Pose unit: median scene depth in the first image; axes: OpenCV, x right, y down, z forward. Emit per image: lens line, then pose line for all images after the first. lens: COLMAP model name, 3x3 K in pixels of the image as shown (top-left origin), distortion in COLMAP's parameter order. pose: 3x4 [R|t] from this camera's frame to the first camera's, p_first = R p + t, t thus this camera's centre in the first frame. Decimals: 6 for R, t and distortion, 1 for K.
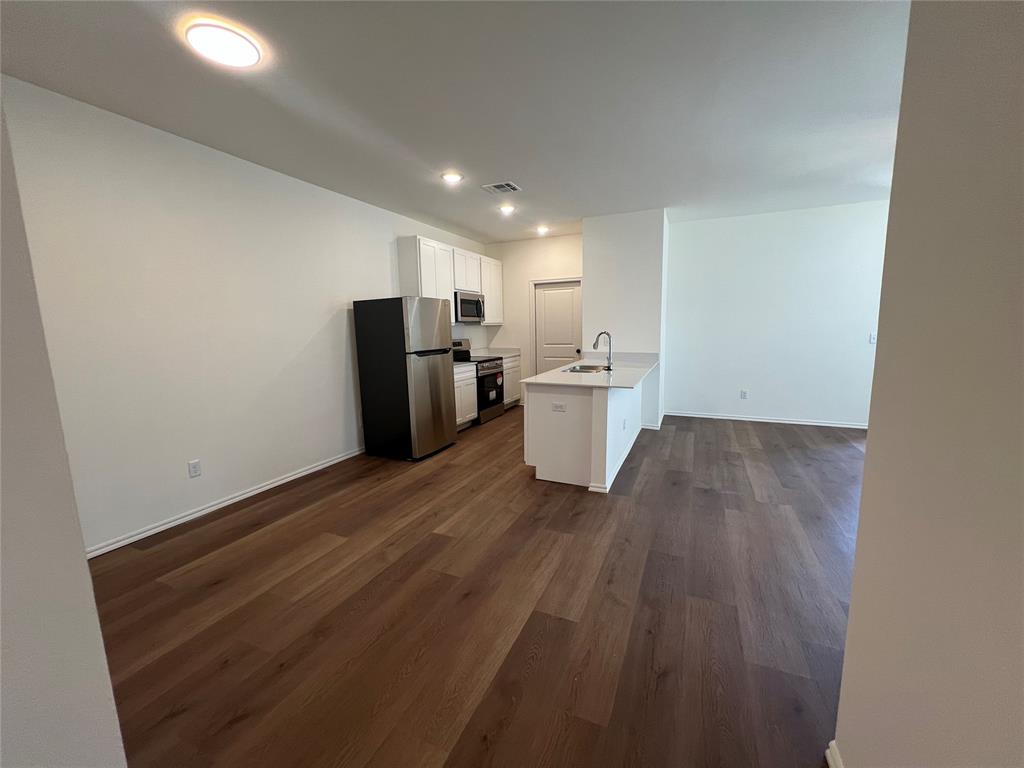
lens RADIAL K [[411.6, 0, 509.6], [0, 411.6, 385.6], [0, 0, 1]] dist [-0.002333, -0.000047]
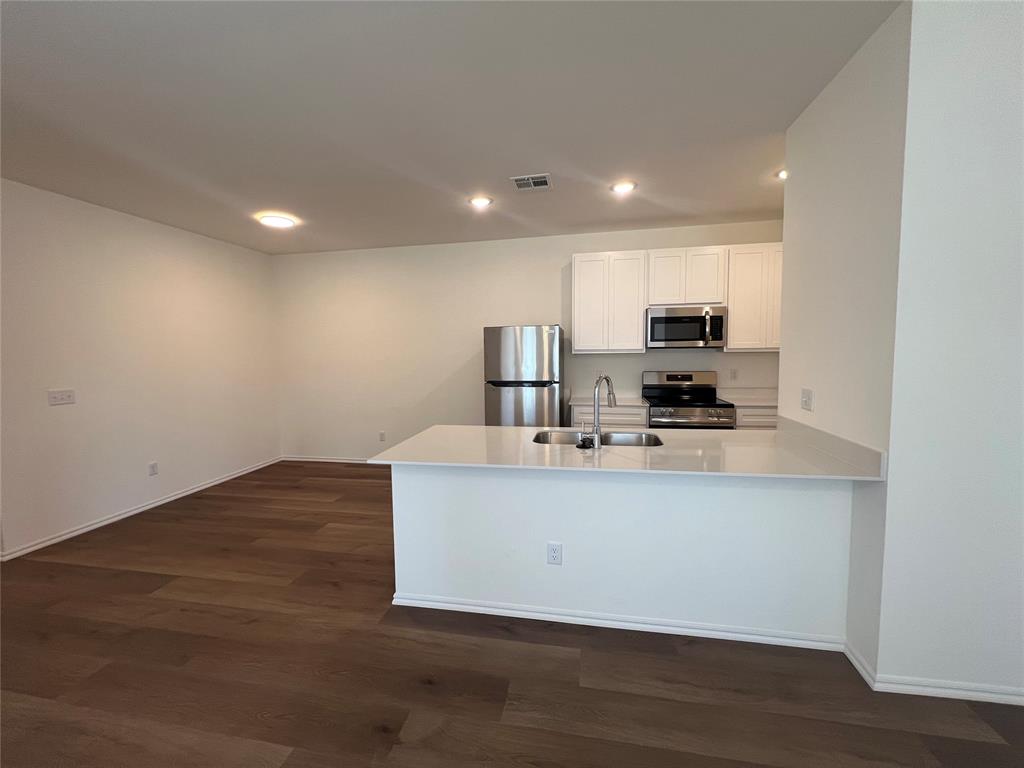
lens RADIAL K [[410.8, 0, 509.5], [0, 410.8, 381.1], [0, 0, 1]] dist [-0.003488, 0.000014]
pose [[0.235250, 0.087792, -0.967962, 0.934394], [-0.131128, 0.989674, 0.057892, -0.180216], [0.963049, 0.113308, 0.244332, 0.989045]]
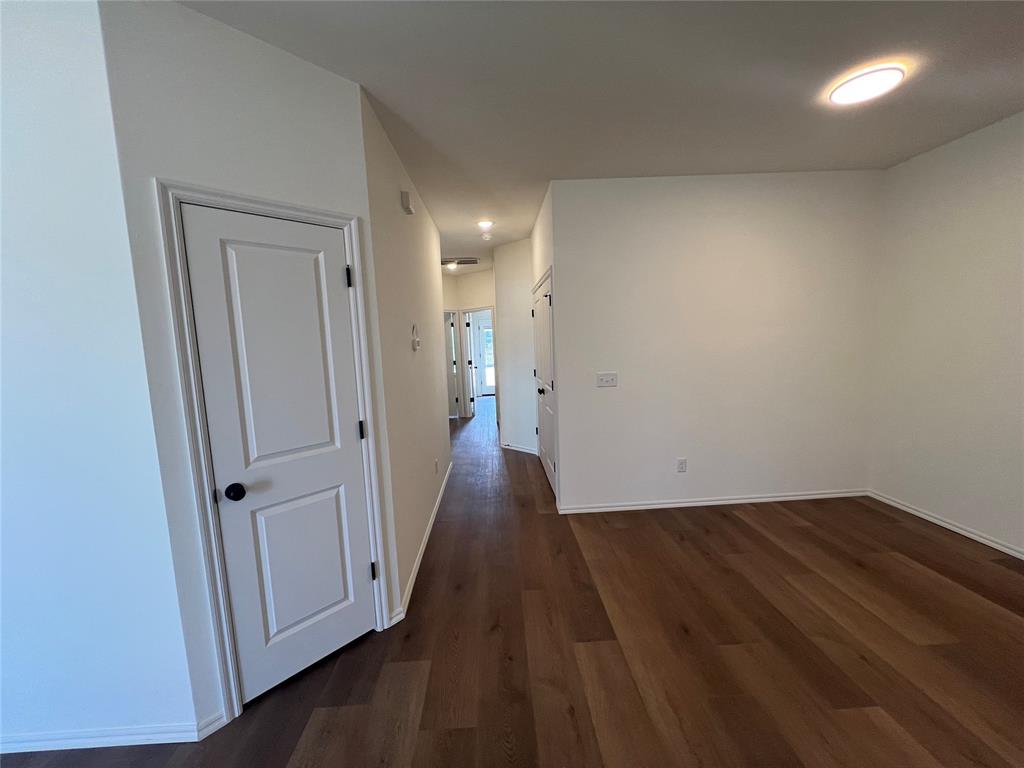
lens RADIAL K [[412.9, 0, 507.7], [0, 412.9, 381.1], [0, 0, 1]] dist [0.001644, 0.000066]
pose [[-0.891282, 0.104326, -0.441286, 0.415087], [-0.007920, 0.969444, 0.245186, -0.194565], [0.453381, 0.222025, -0.863221, 0.982931]]
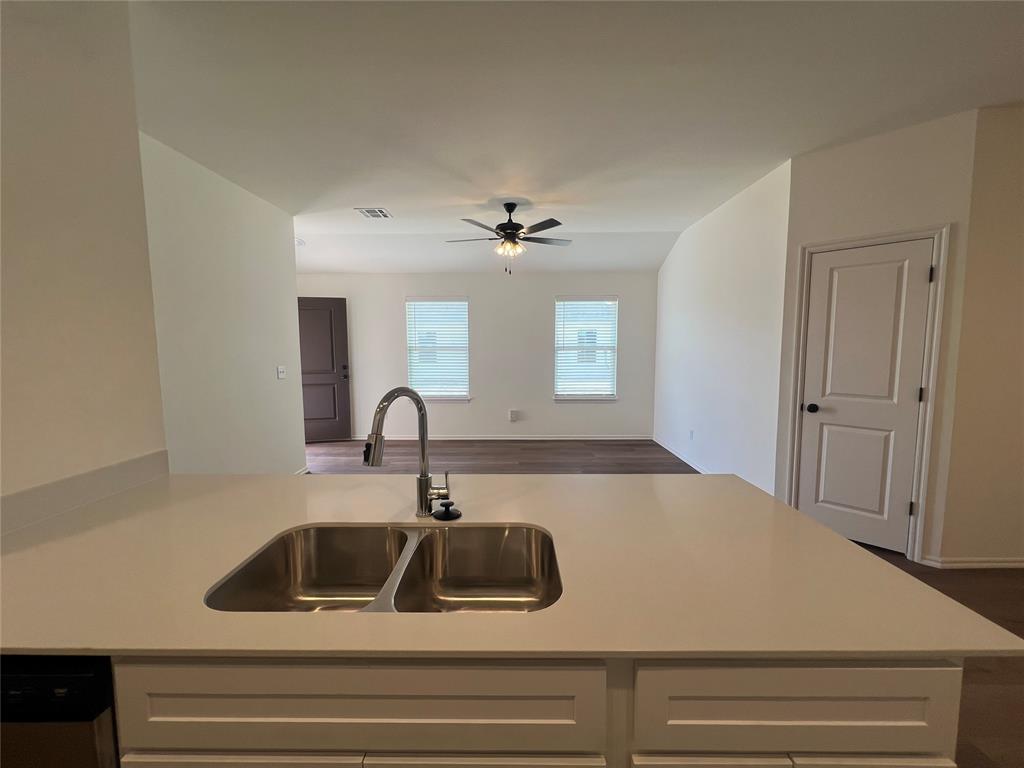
lens RADIAL K [[410.8, 0, 509.5], [0, 410.8, 381.1], [0, 0, 1]] dist [-0.003488, 0.000014]
pose [[-0.407570, -0.061836, 0.911078, -0.061346], [0.145157, 0.980632, 0.131492, -0.212601], [-0.901563, 0.185842, -0.390701, 1.385876]]
